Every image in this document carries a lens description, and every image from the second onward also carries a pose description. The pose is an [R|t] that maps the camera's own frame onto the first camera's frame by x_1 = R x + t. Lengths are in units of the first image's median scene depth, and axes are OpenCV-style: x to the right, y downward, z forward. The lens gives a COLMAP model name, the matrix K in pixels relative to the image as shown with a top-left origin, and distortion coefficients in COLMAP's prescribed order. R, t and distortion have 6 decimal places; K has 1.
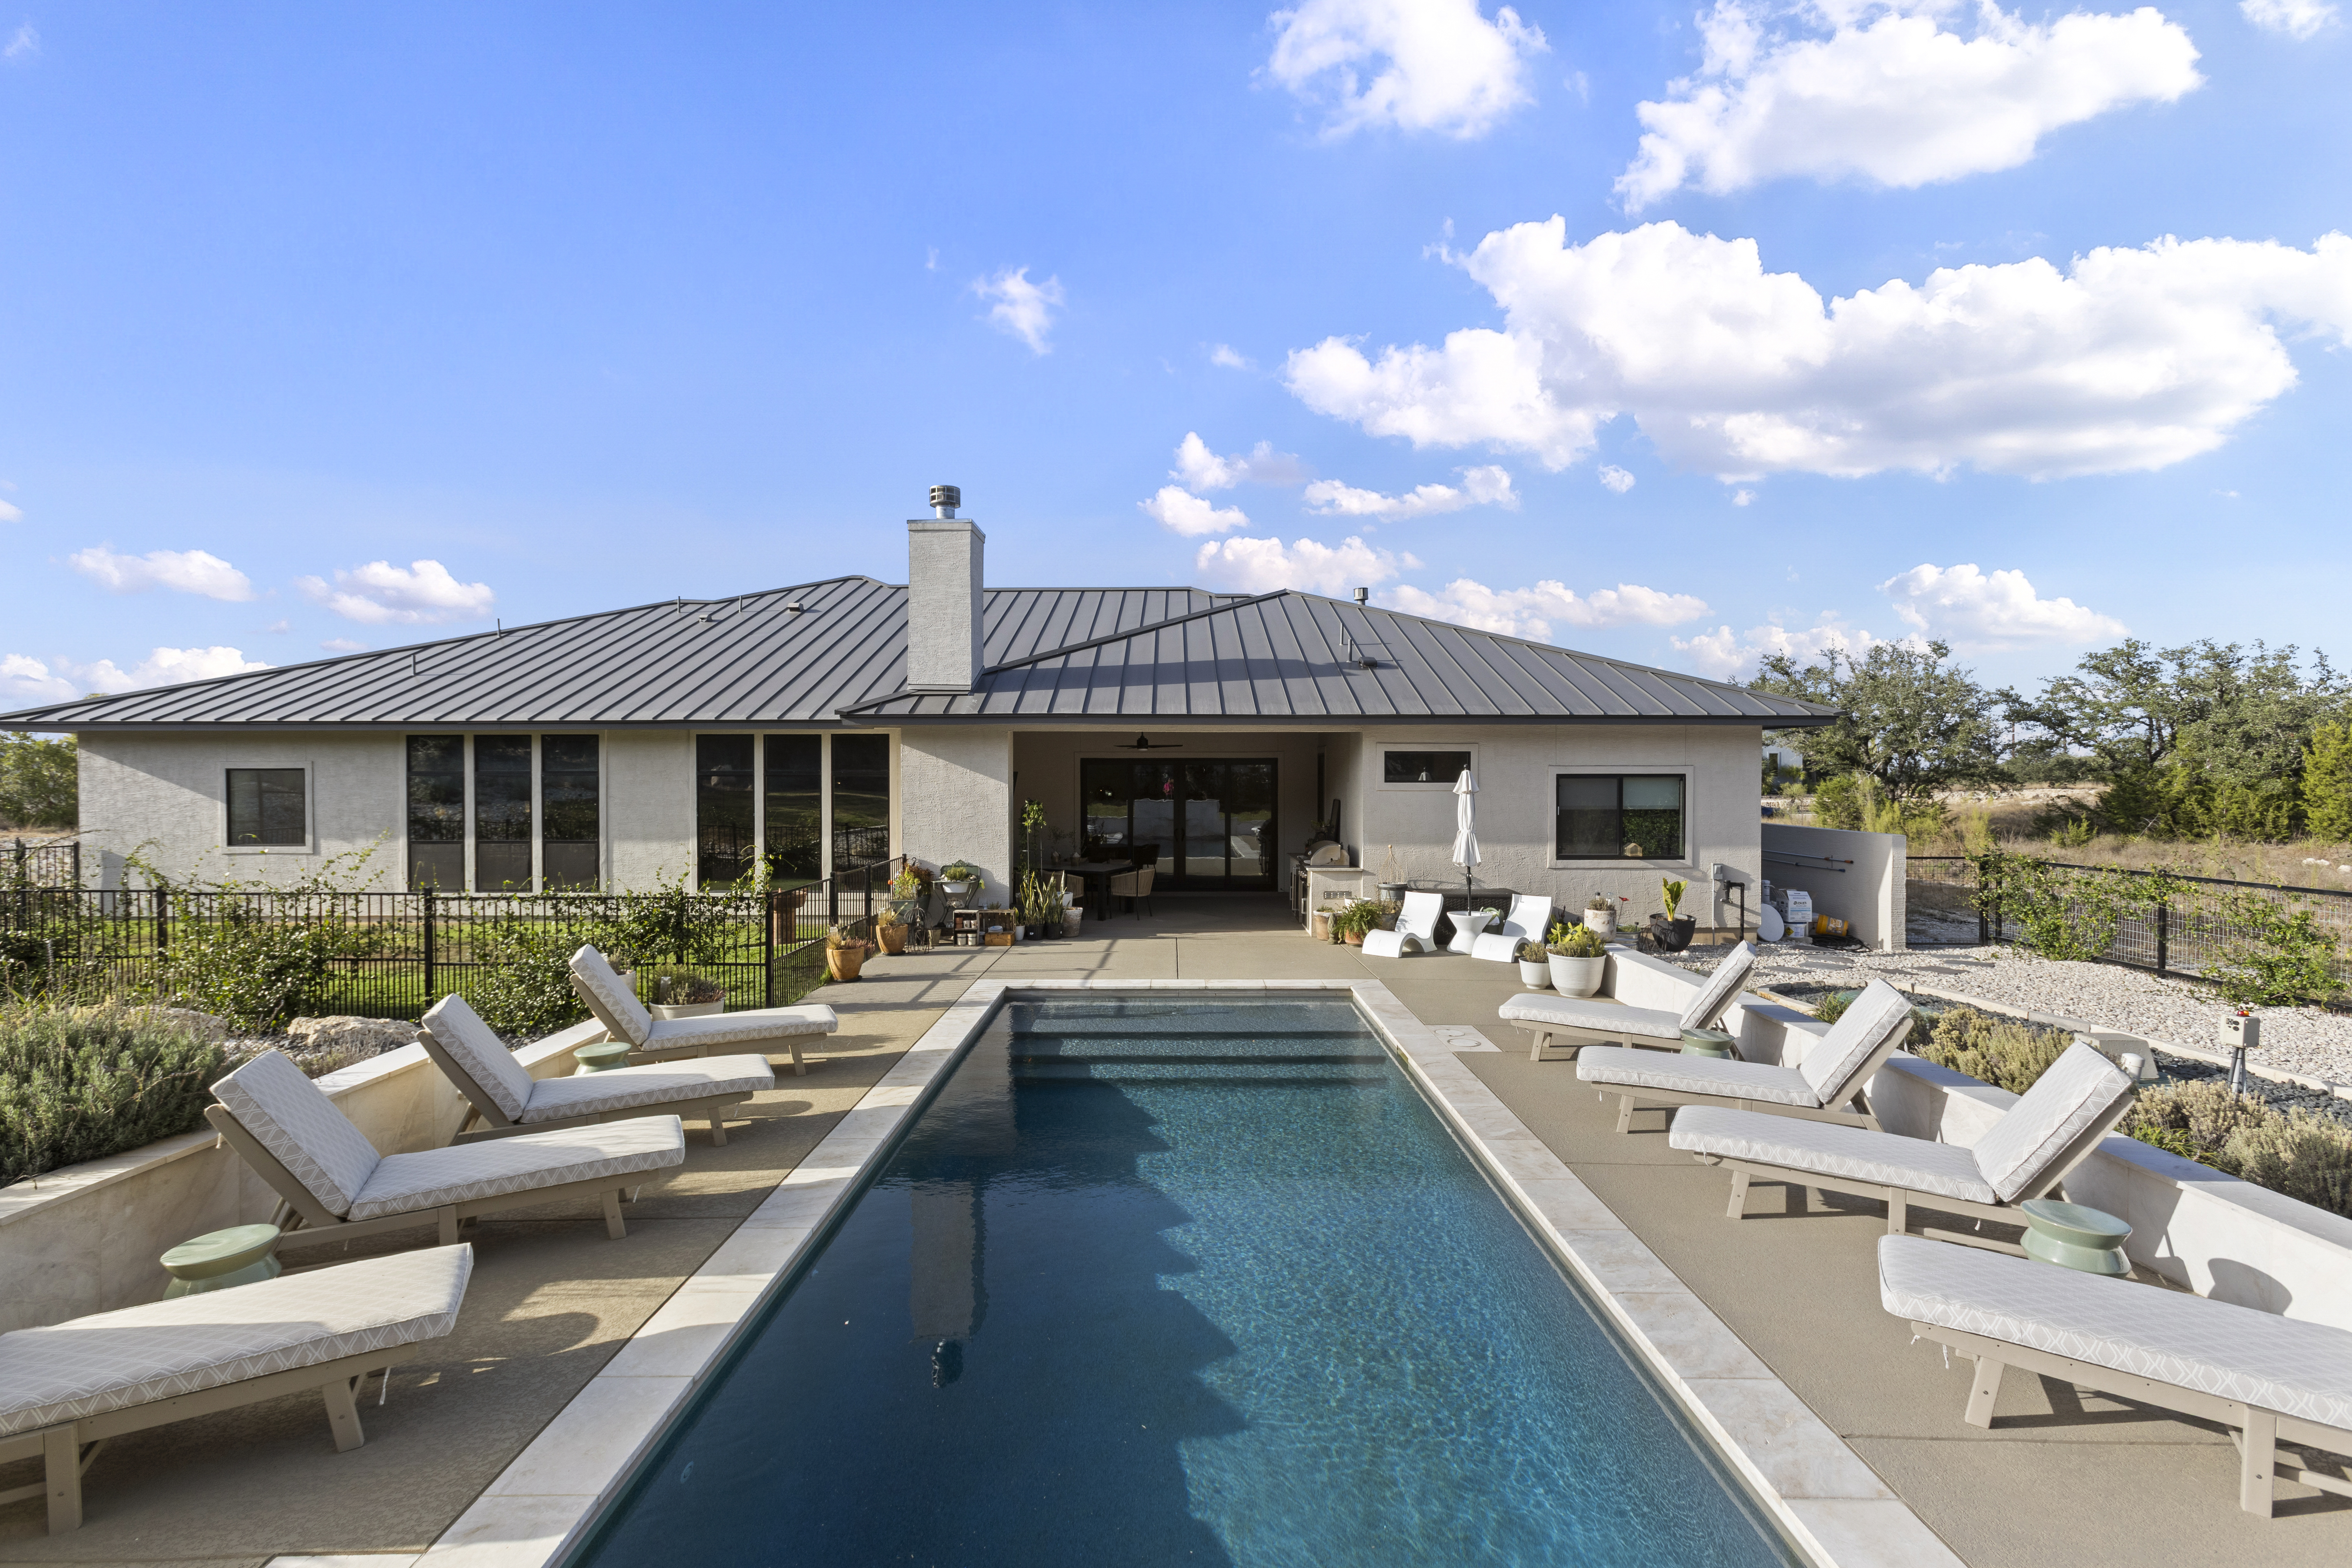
lens RADIAL K [[1048.8, 0, 1159.6], [0, 1048.8, 763.2], [0, 0, 1]] dist [-0.023352, 0.015664]
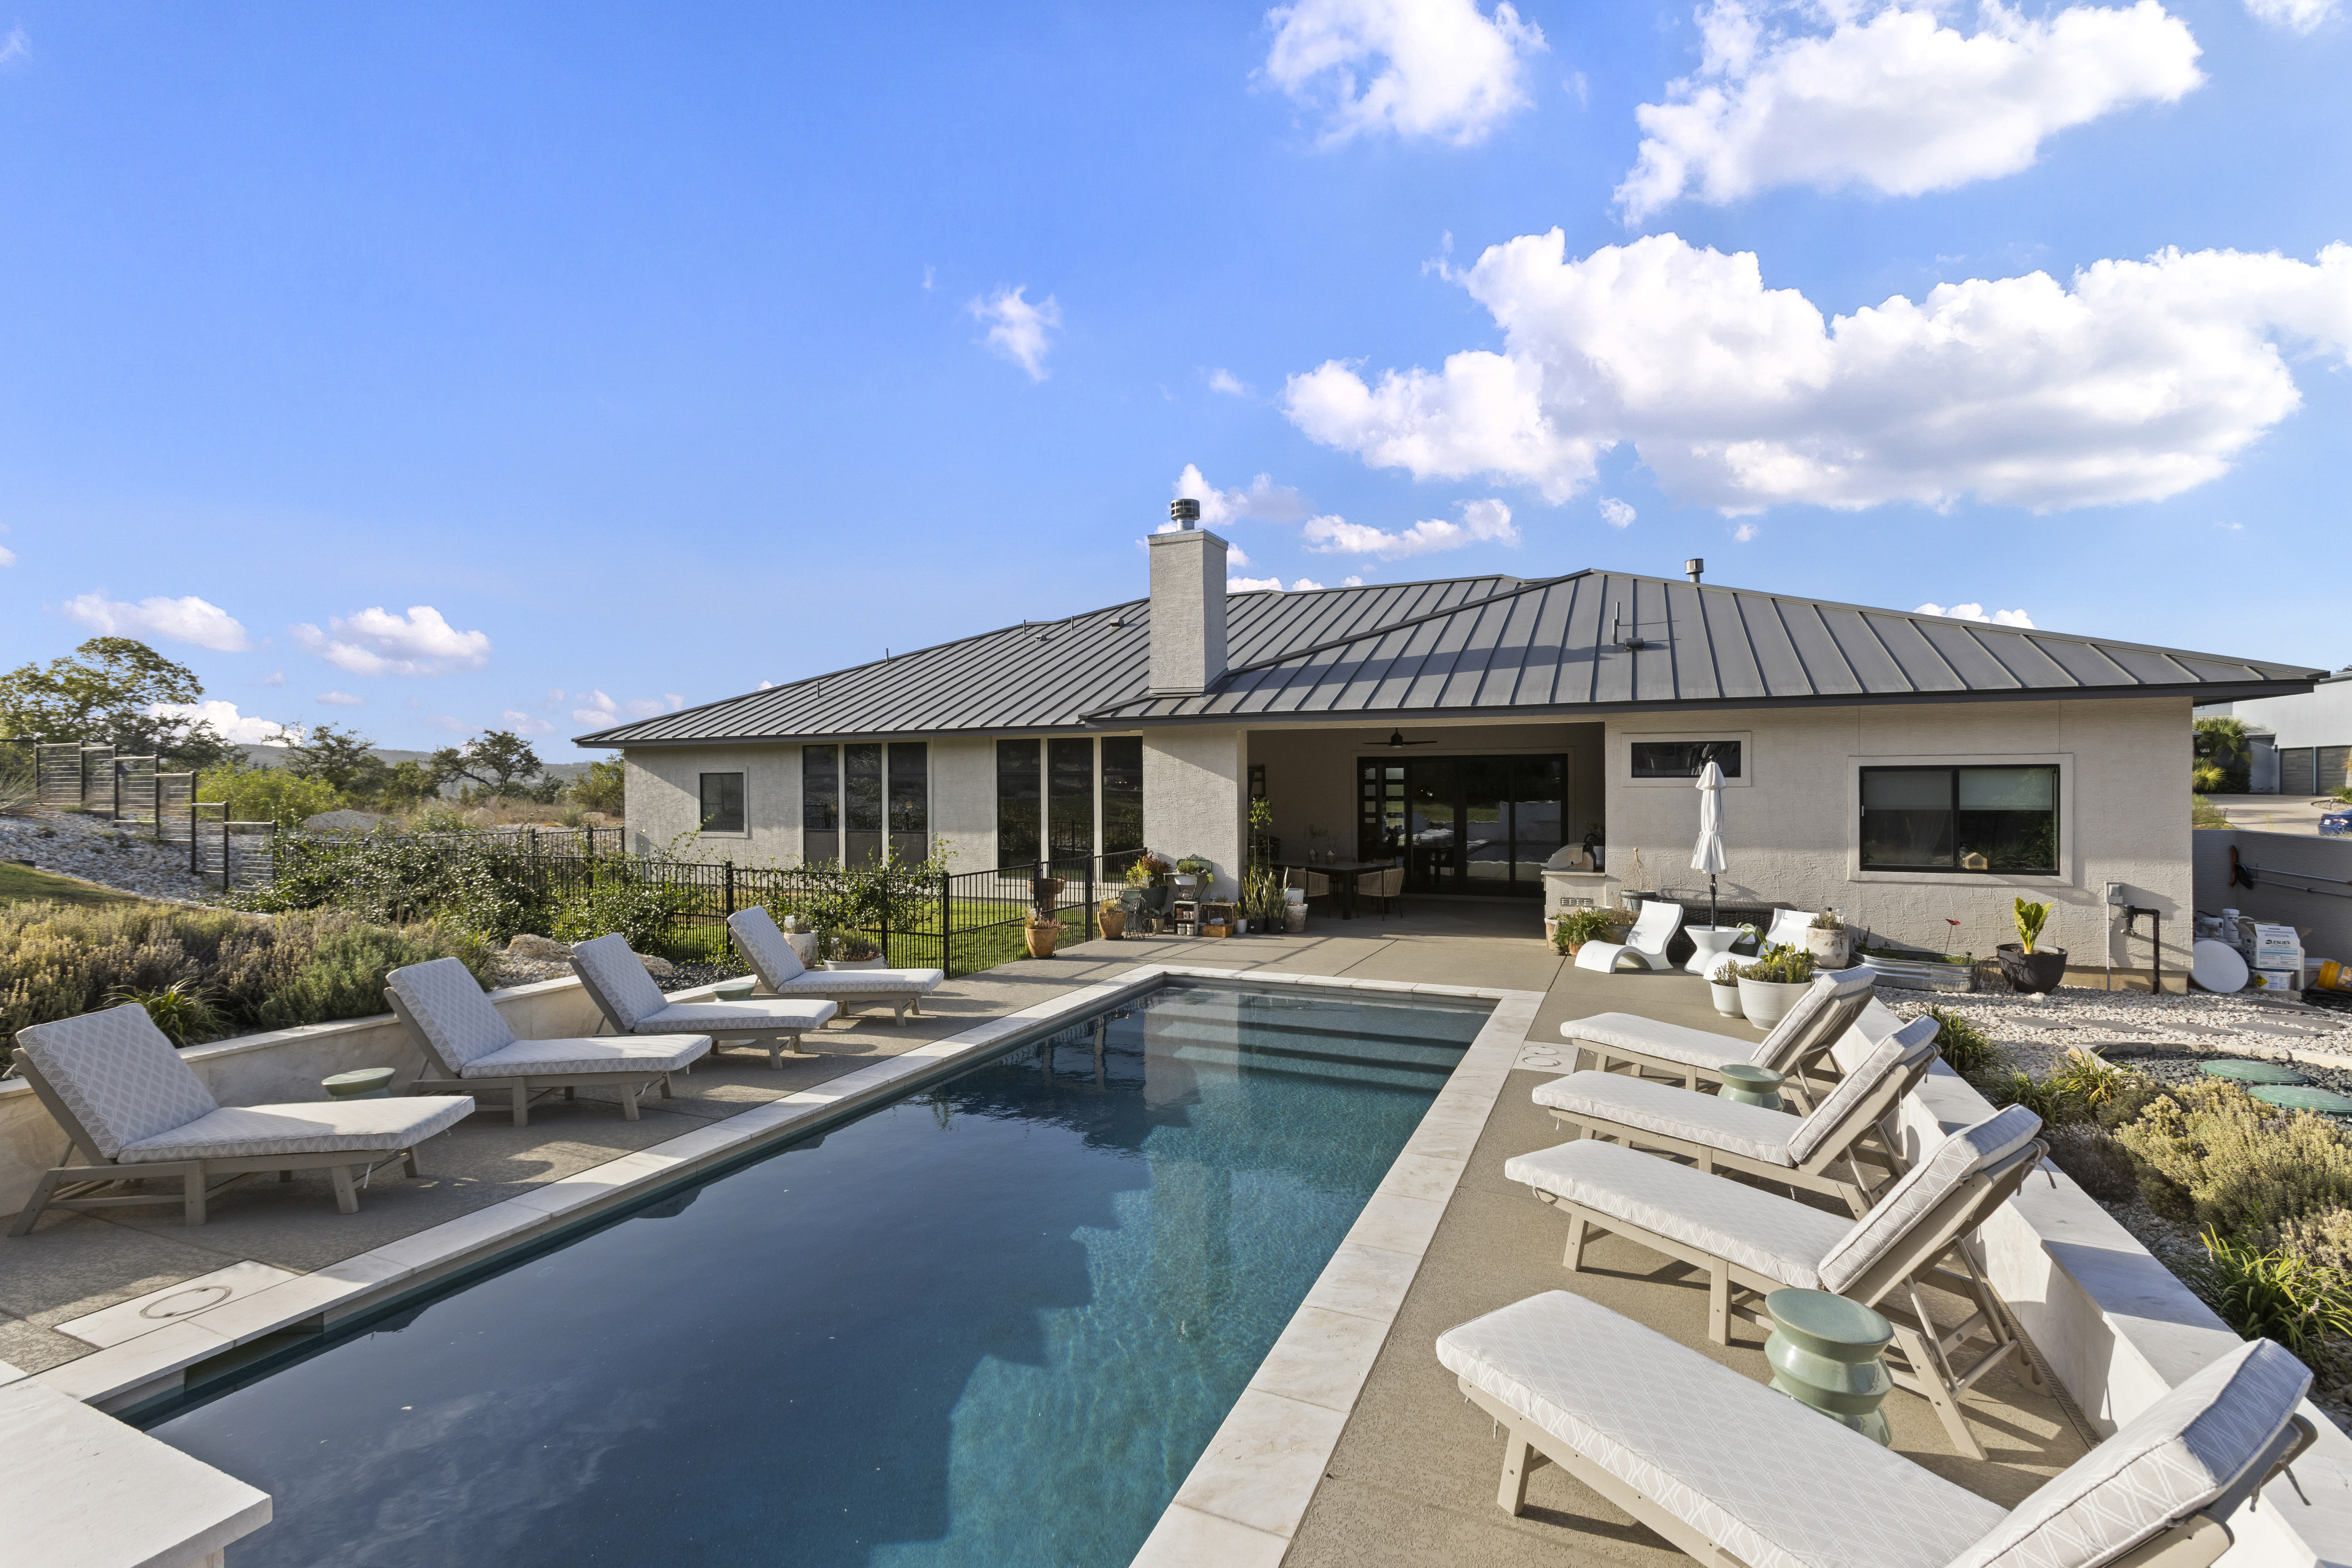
lens RADIAL K [[1048.8, 0, 1159.6], [0, 1048.8, 763.2], [0, 0, 1]] dist [-0.023352, 0.015664]
pose [[0.912157, -0.011456, -0.409681, 0.213123], [0.009317, 0.999931, -0.007218, 0.008724], [0.409736, 0.002767, 0.912200, 0.028152]]
